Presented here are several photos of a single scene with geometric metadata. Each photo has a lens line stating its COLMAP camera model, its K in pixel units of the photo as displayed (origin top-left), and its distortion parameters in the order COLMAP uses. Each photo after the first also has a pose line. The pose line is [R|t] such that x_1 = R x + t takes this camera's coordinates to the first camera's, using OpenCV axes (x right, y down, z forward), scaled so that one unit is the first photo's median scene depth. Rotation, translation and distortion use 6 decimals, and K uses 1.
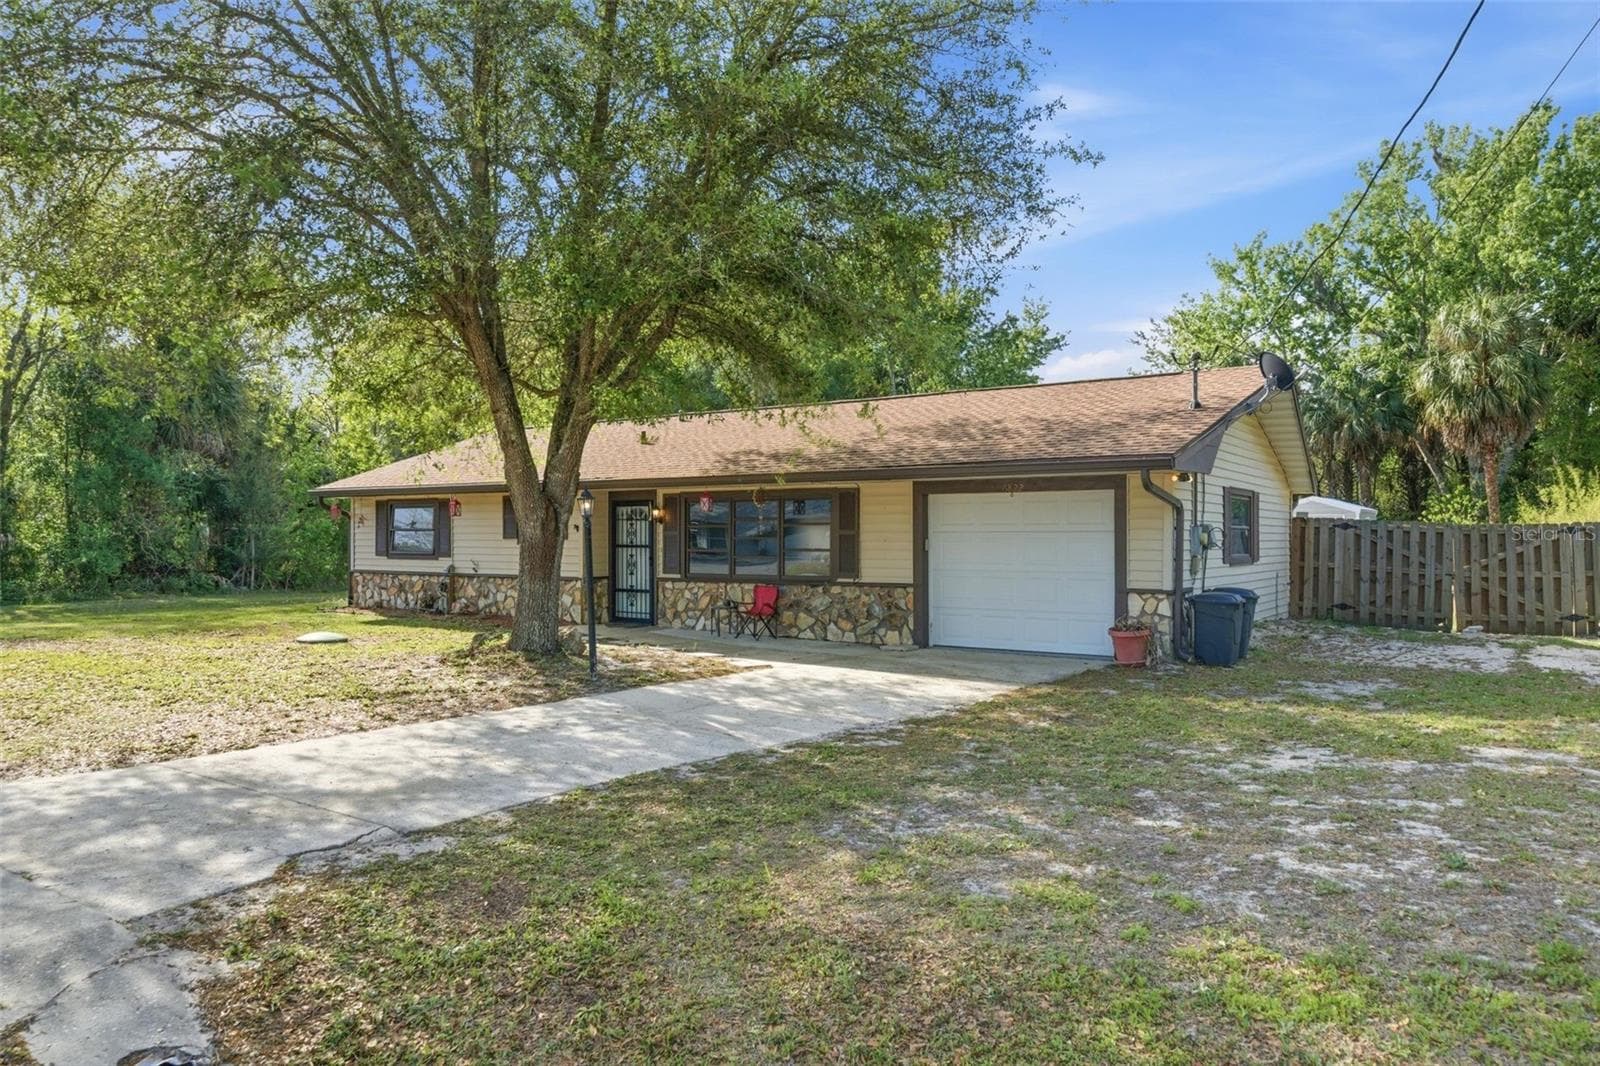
lens RADIAL K [[1085.4, 0, 801.6], [0, 1085.4, 542.8], [0, 0, 1]] dist [-0.005907, 0.003488]
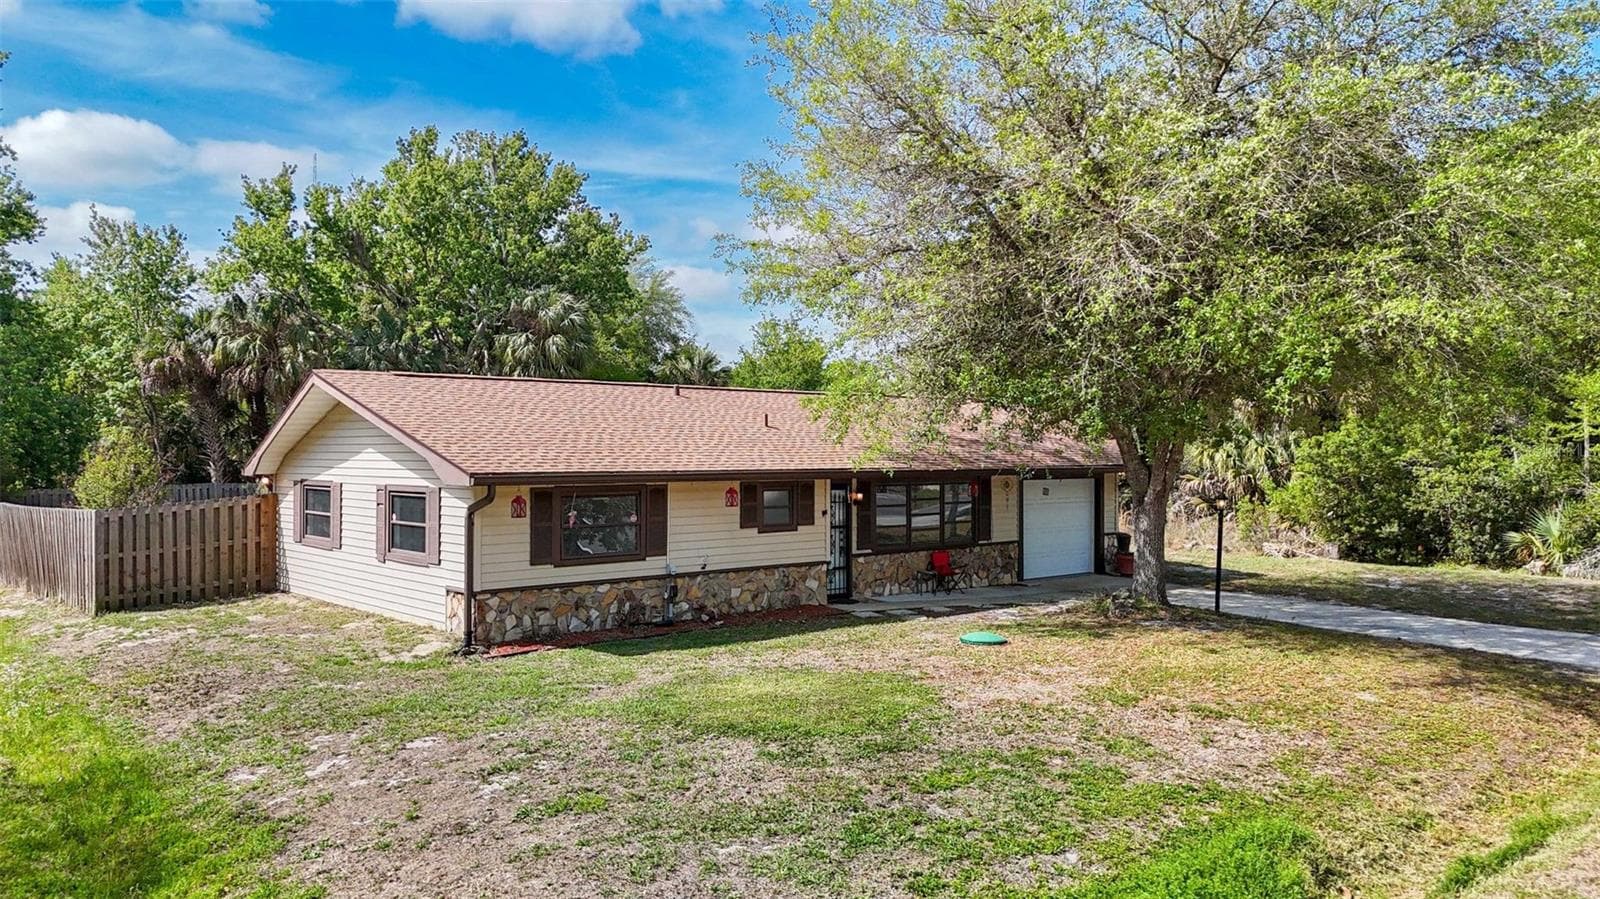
lens RADIAL K [[1161.6, 0, 811.4], [0, 1161.6, 433.5], [0, 0, 1]] dist [0.091836, -0.006769]
pose [[0.247112, 0.016161, 0.968852, -1.383775], [0.009028, 0.999779, -0.018979, -0.073899], [-0.968945, 0.013437, 0.246911, 0.794759]]
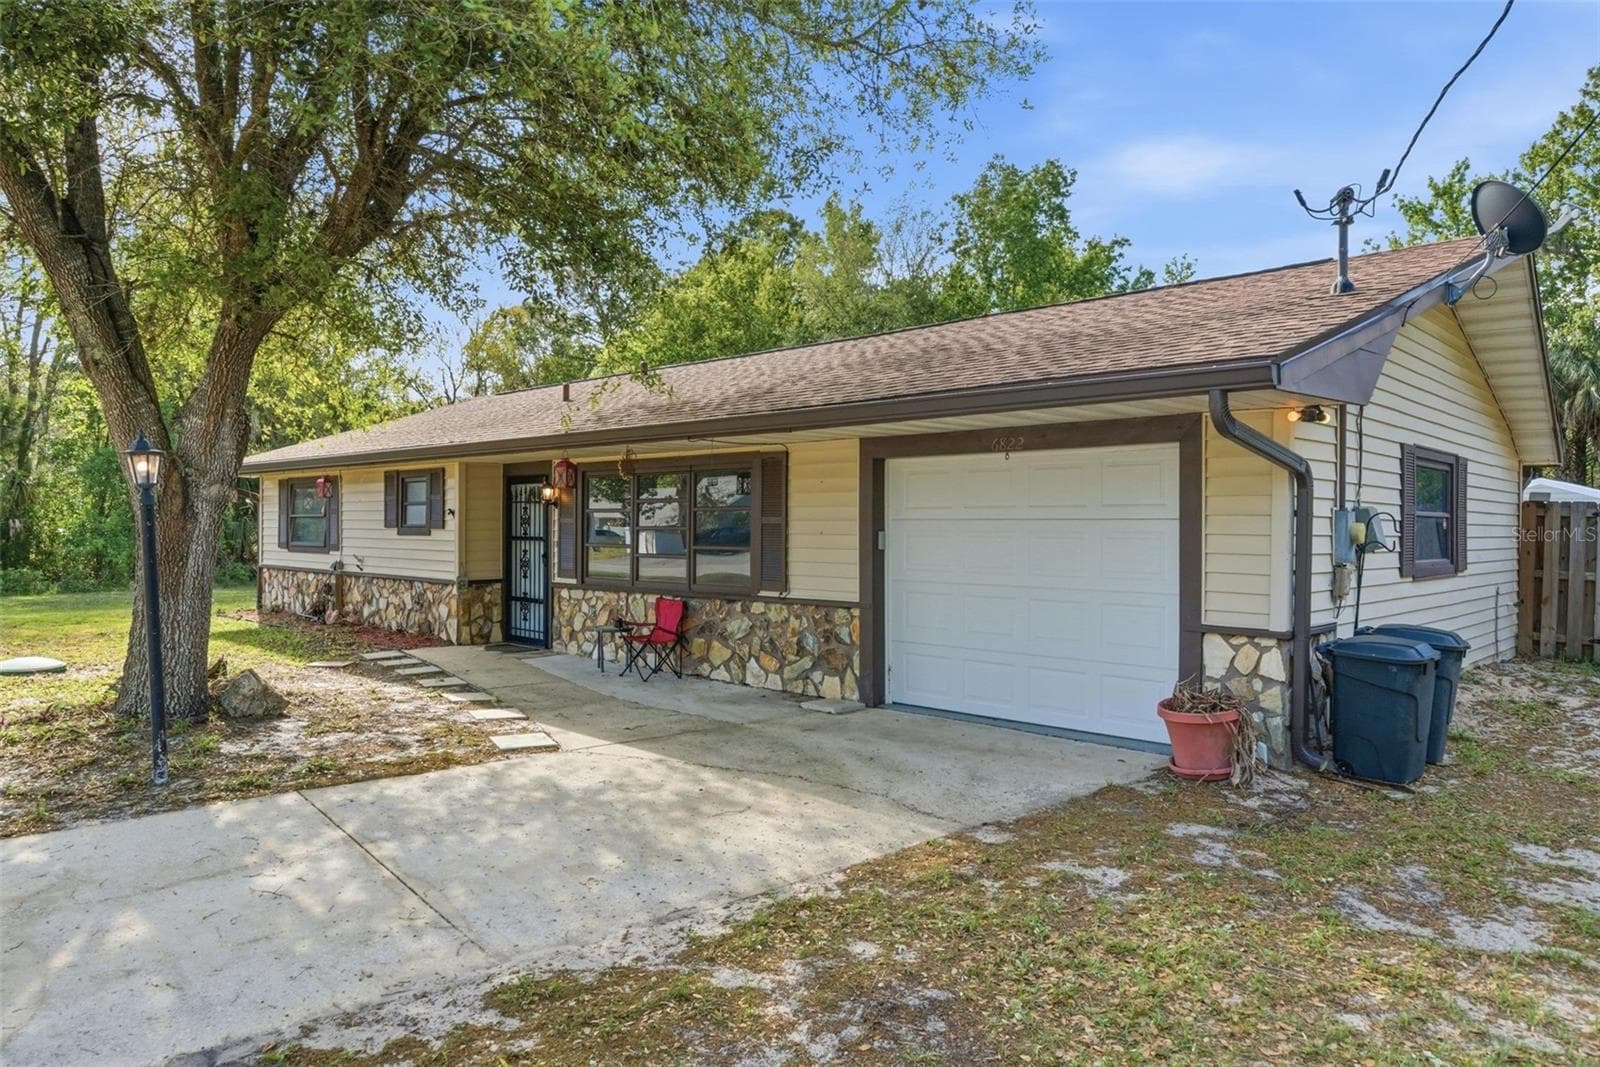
lens RADIAL K [[1047.7, 0, 800.0], [0, 1047.7, 533.5], [0, 0, 1]] dist [0.004693, -0.000351]
pose [[0.986959, 0.006297, -0.160848, 0.149737], [-0.006349, 0.999980, 0.000190, -0.001651], [0.160846, 0.000834, 0.986979, 0.364182]]
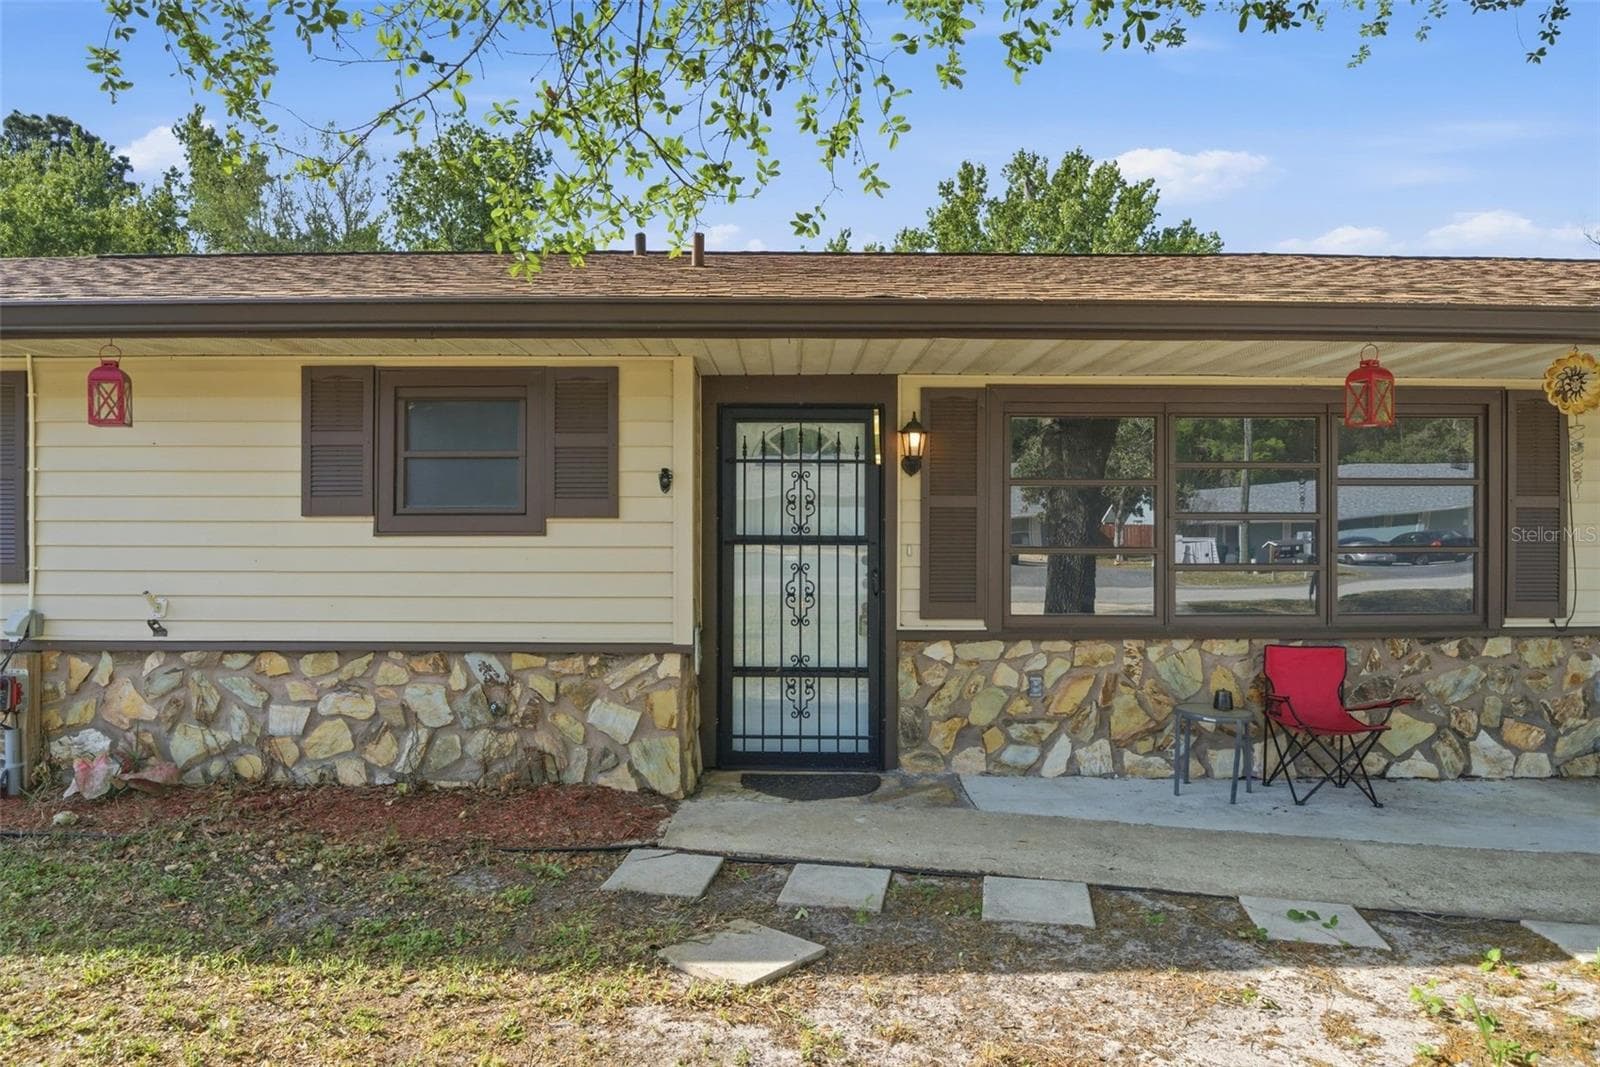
lens RADIAL K [[956.3, 0, 792.9], [0, 956.3, 529.7], [0, 0, 1]] dist [-0.007322, -0.032799]
pose [[0.823623, 0.002623, 0.567131, -0.354185], [0.002293, 0.999966, -0.007955, 0.002534], [-0.567133, 0.007853, 0.823589, 0.820460]]
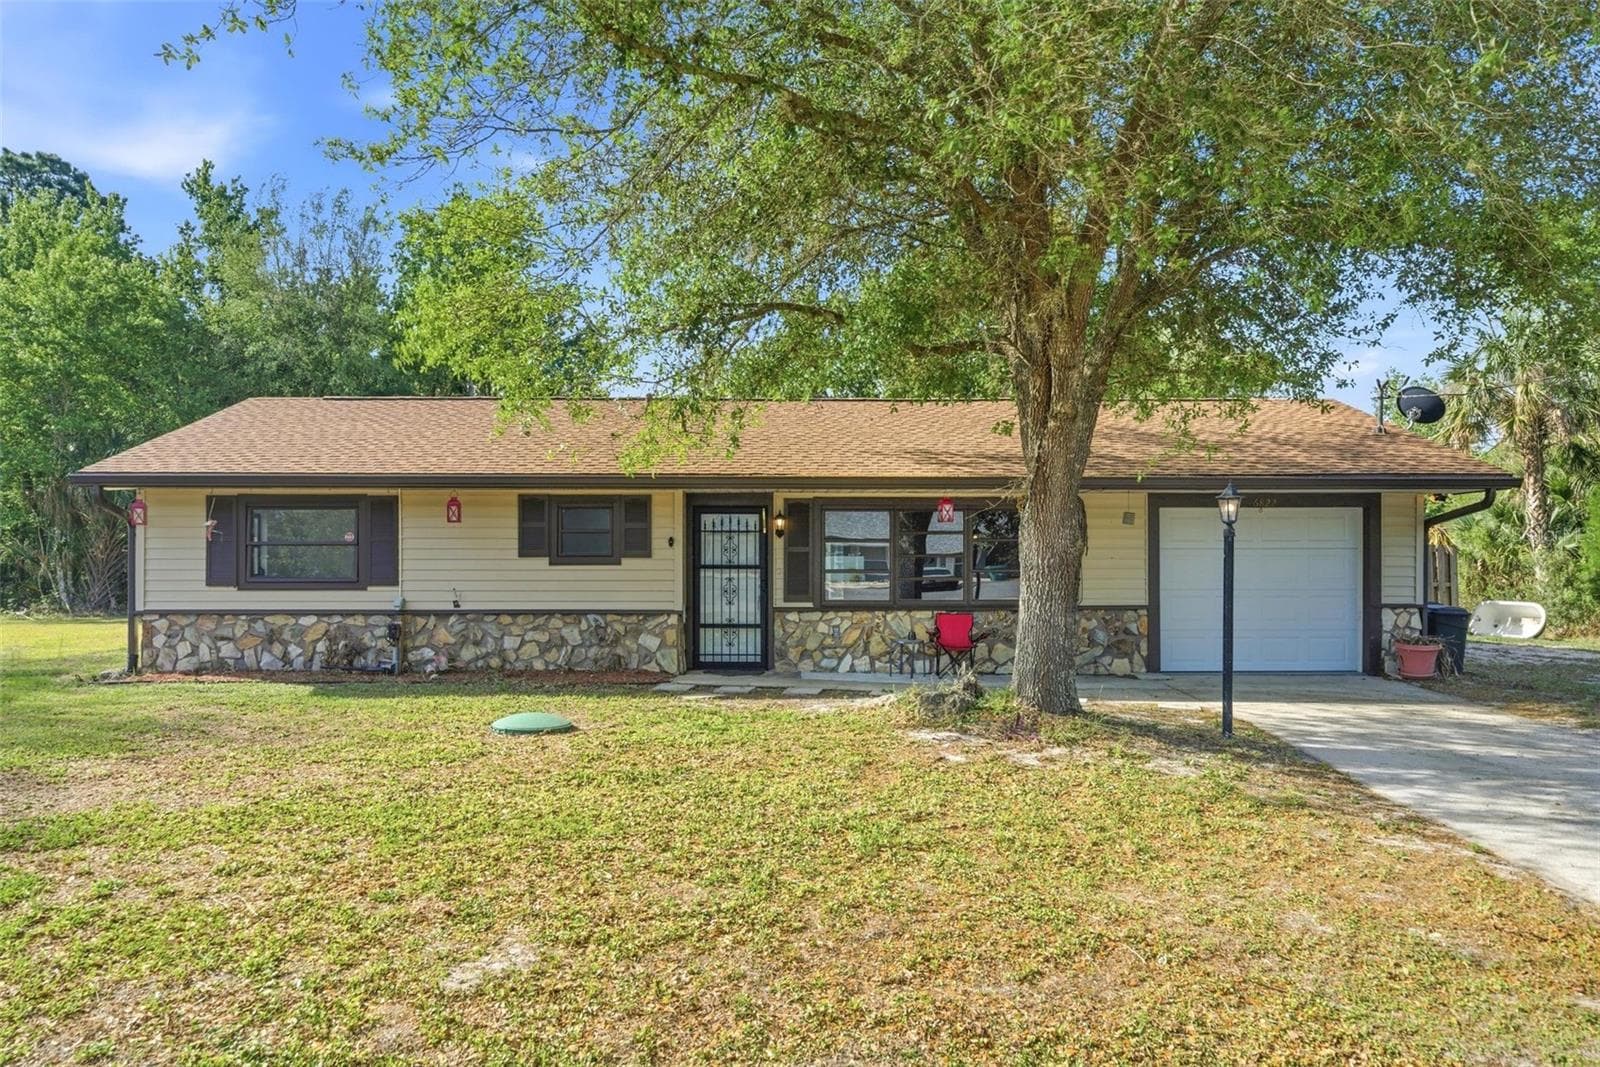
lens RADIAL K [[1085.4, 0, 801.6], [0, 1085.4, 543.3], [0, 0, 1]] dist [-0.005907, 0.003488]
pose [[0.810846, 0.006432, 0.585224, -0.604158], [0.003916, 0.999858, -0.016415, -0.000620], [-0.585246, 0.015602, 0.810706, 0.389842]]
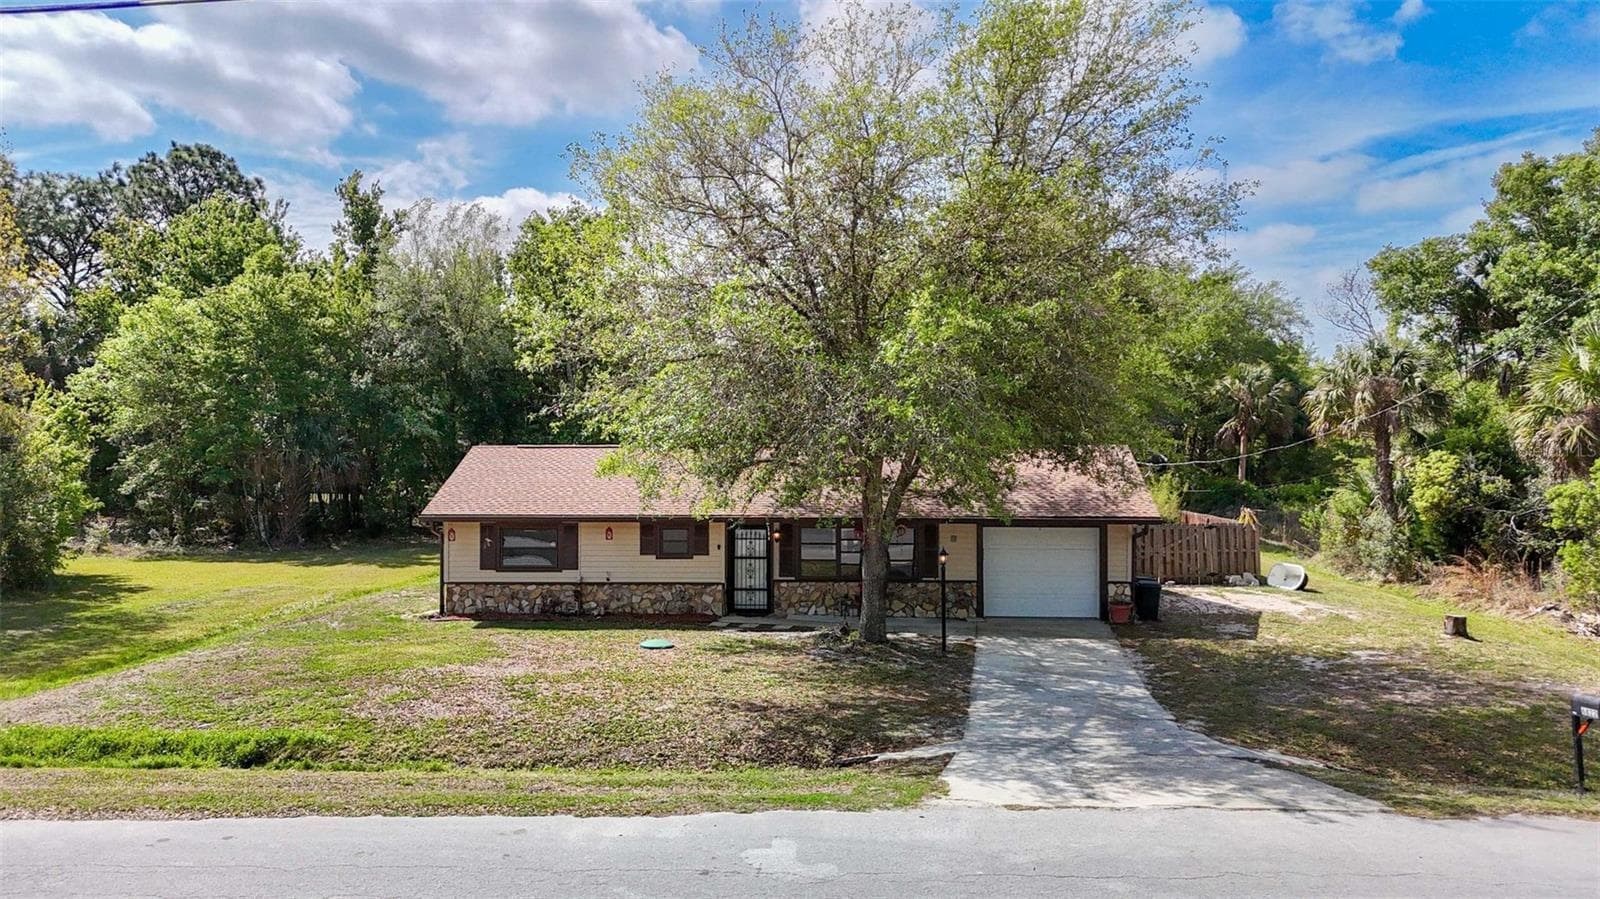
lens RADIAL K [[1161.6, 0, 811.4], [0, 1161.6, 433.5], [0, 0, 1]] dist [0.091836, -0.006769]
pose [[0.844758, 0.006947, 0.535104, -0.976798], [0.002118, 0.999864, -0.016325, -0.145343], [-0.535145, 0.014924, 0.844629, -0.351391]]
